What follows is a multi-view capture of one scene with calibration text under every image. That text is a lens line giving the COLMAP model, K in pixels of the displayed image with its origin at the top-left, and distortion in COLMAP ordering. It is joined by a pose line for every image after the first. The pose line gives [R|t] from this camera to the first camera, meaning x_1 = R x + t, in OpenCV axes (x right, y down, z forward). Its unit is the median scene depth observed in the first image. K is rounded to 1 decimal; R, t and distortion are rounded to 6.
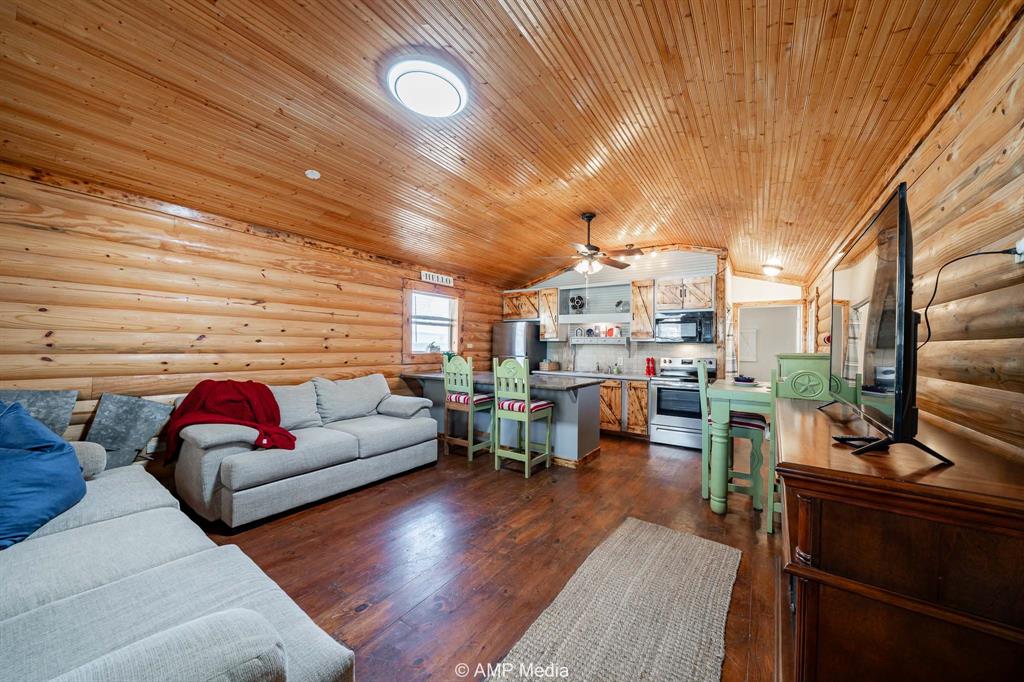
lens RADIAL K [[355.9, 0, 567.6], [0, 355.9, 341.2], [0, 0, 1]] dist [-0.014791, 0.000627]
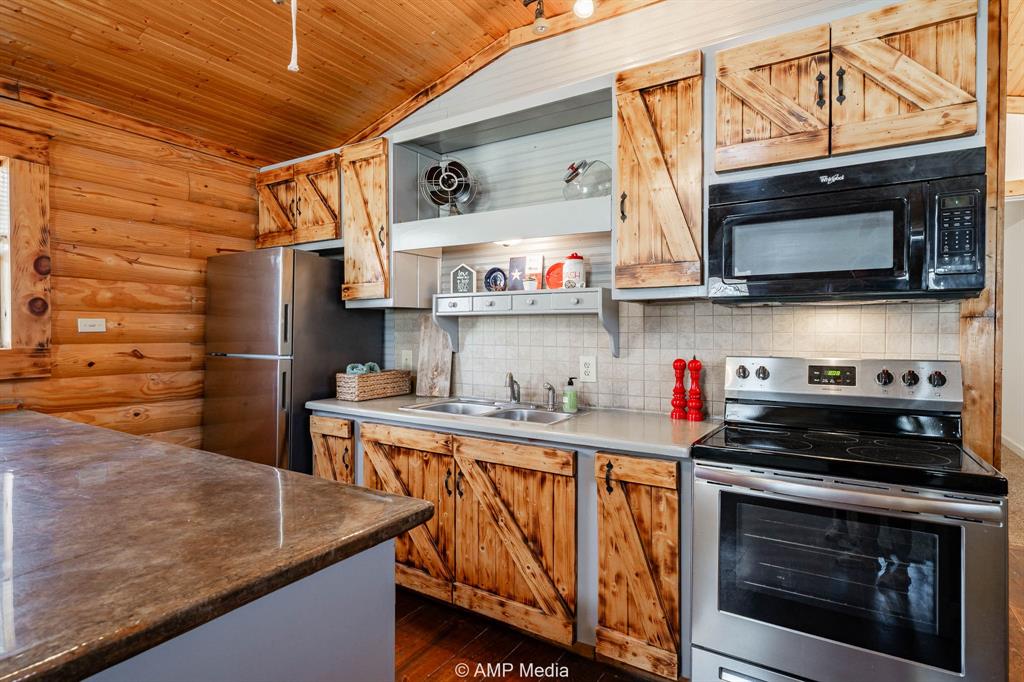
lens RADIAL K [[510.0, 0, 525.2], [0, 510.0, 341.9], [0, 0, 1]] dist [-0.003048, -0.001067]
pose [[0.997878, -0.010982, -0.064176, 0.142420], [0.013560, 0.999113, 0.039861, 0.016835], [0.063682, -0.040647, 0.997142, 0.643259]]
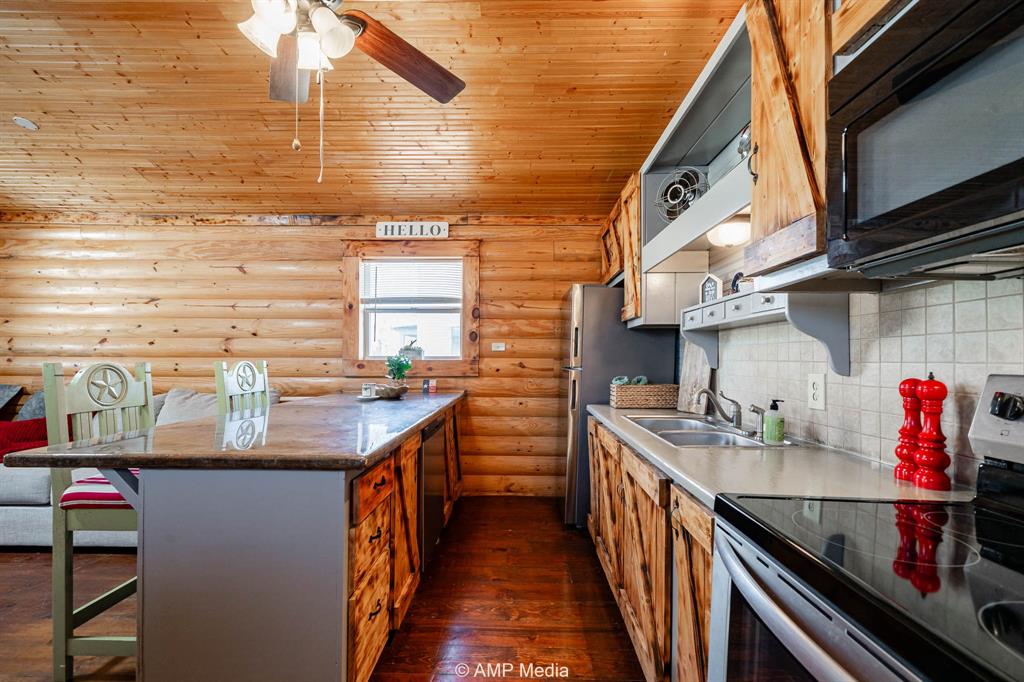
lens RADIAL K [[448.9, 0, 525.8], [0, 448.9, 360.5], [0, 0, 1]] dist [0.002229, -0.001347]
pose [[0.466885, -0.009150, -0.884271, 0.354623], [0.019140, 0.999817, -0.000240, 0.037771], [0.884111, -0.016813, 0.466975, 0.808186]]
